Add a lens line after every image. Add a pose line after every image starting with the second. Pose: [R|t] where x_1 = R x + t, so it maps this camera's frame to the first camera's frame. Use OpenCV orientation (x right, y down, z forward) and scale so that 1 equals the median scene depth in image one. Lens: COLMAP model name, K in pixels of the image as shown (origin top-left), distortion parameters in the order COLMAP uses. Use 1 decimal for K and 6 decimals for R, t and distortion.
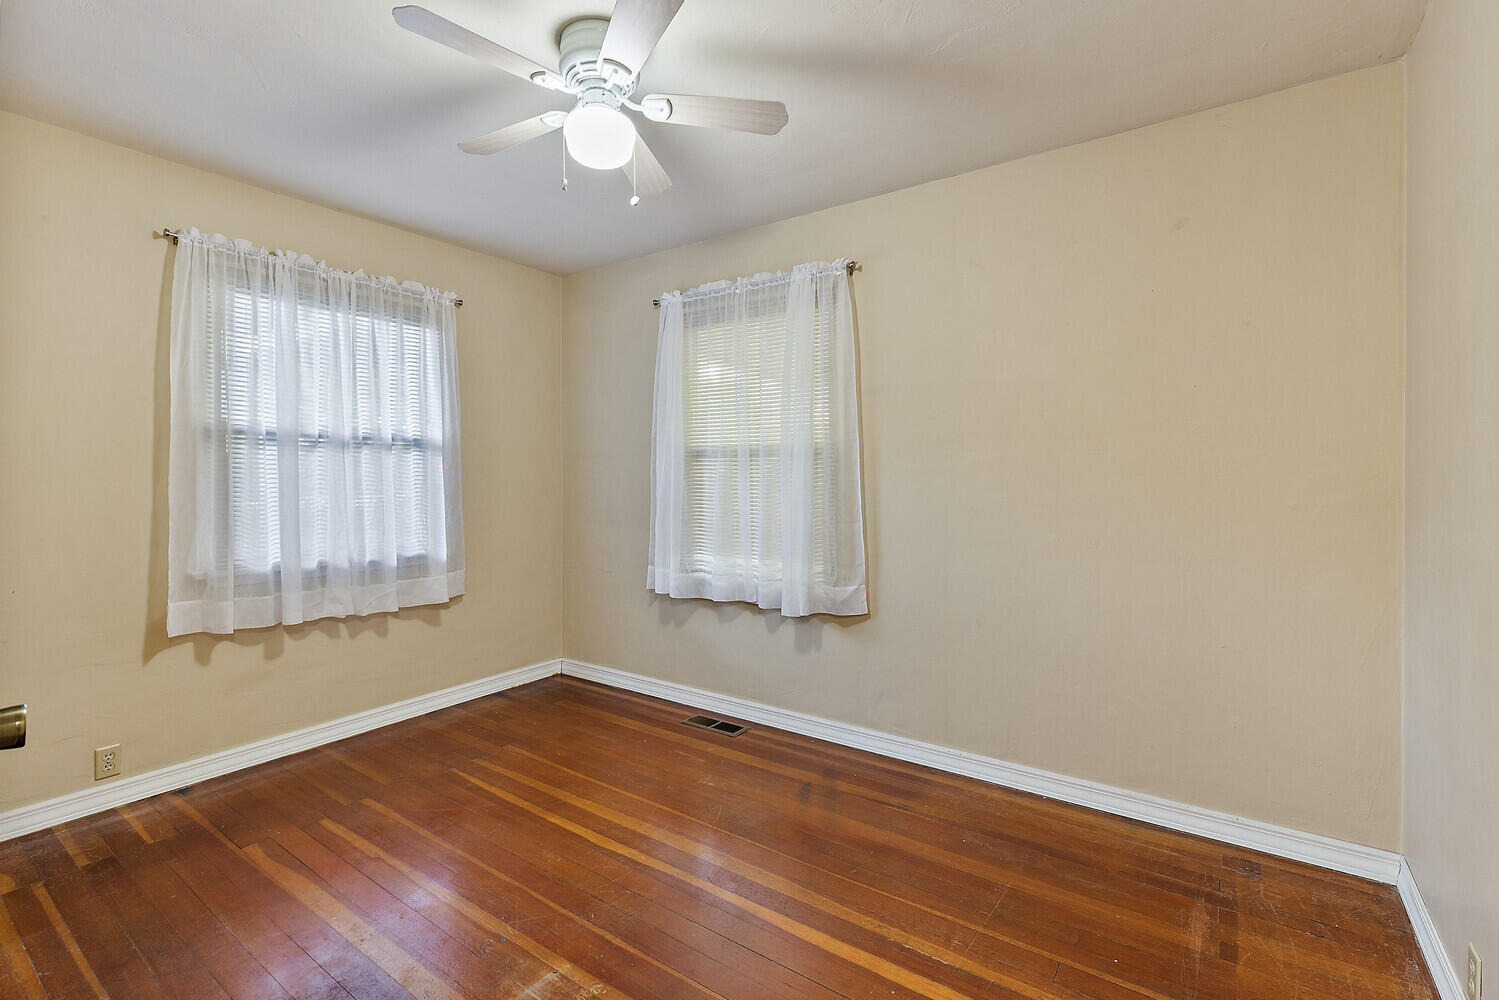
lens RADIAL K [[679.1, 0, 751.8], [0, 679.1, 491.4], [0, 0, 1]] dist [0.007028, -0.000649]
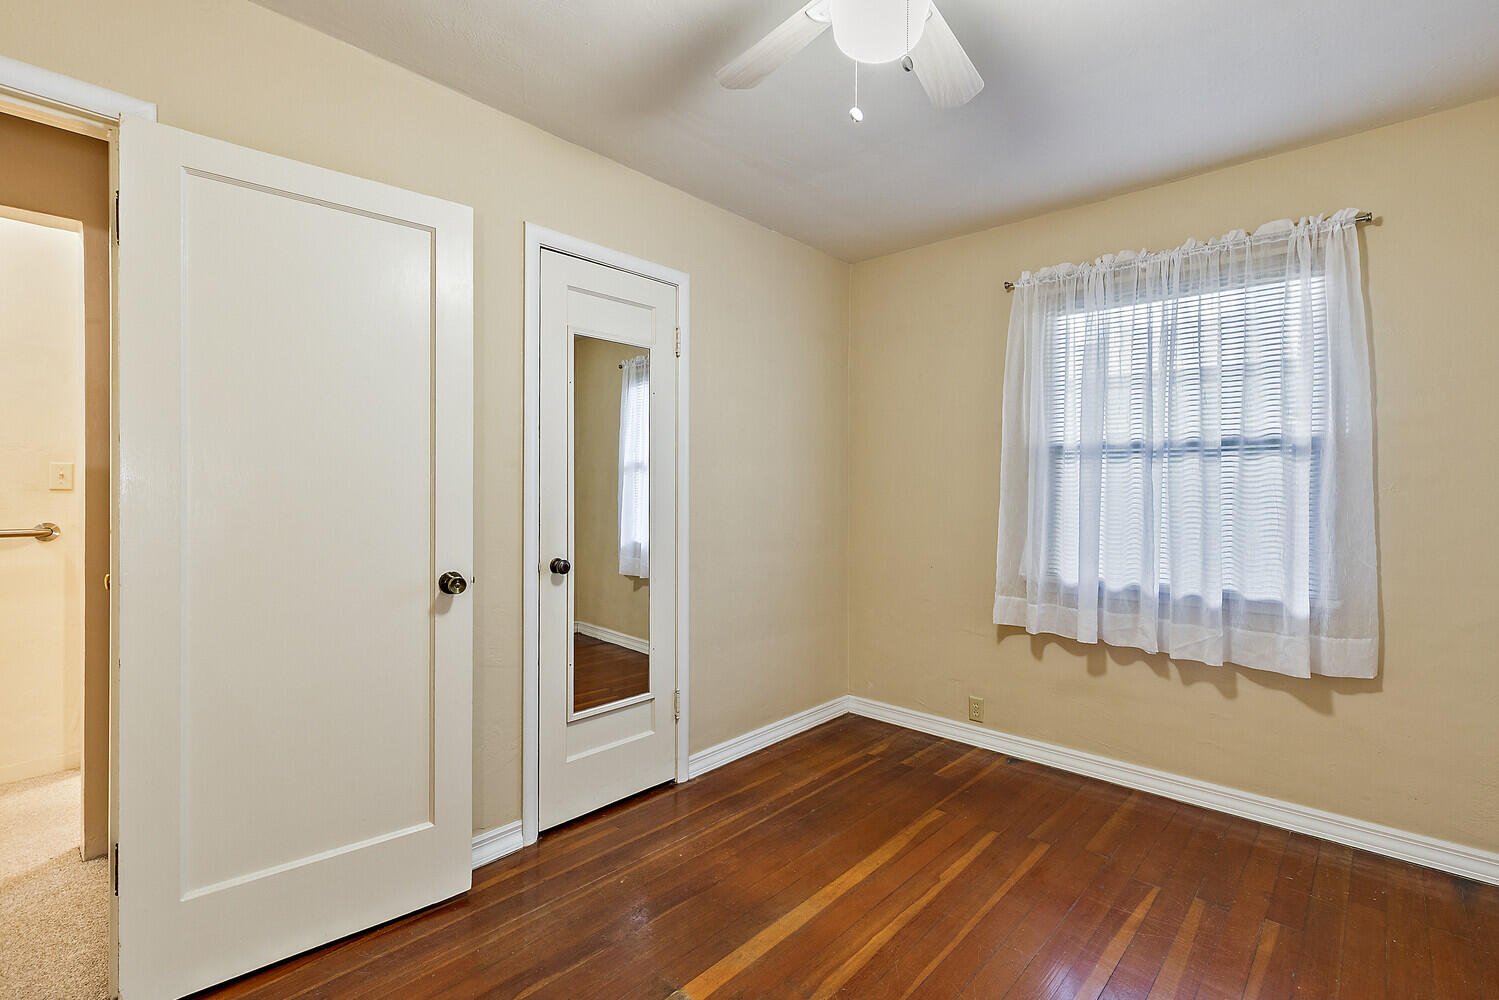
lens RADIAL K [[679.1, 0, 751.7], [0, 679.1, 497.0], [0, 0, 1]] dist [0.007028, -0.000649]
pose [[-0.121719, 0.013438, -0.992474, 0.331343], [-0.027299, 0.999485, 0.016881, -0.014637], [0.992189, 0.029148, -0.121290, 0.620218]]
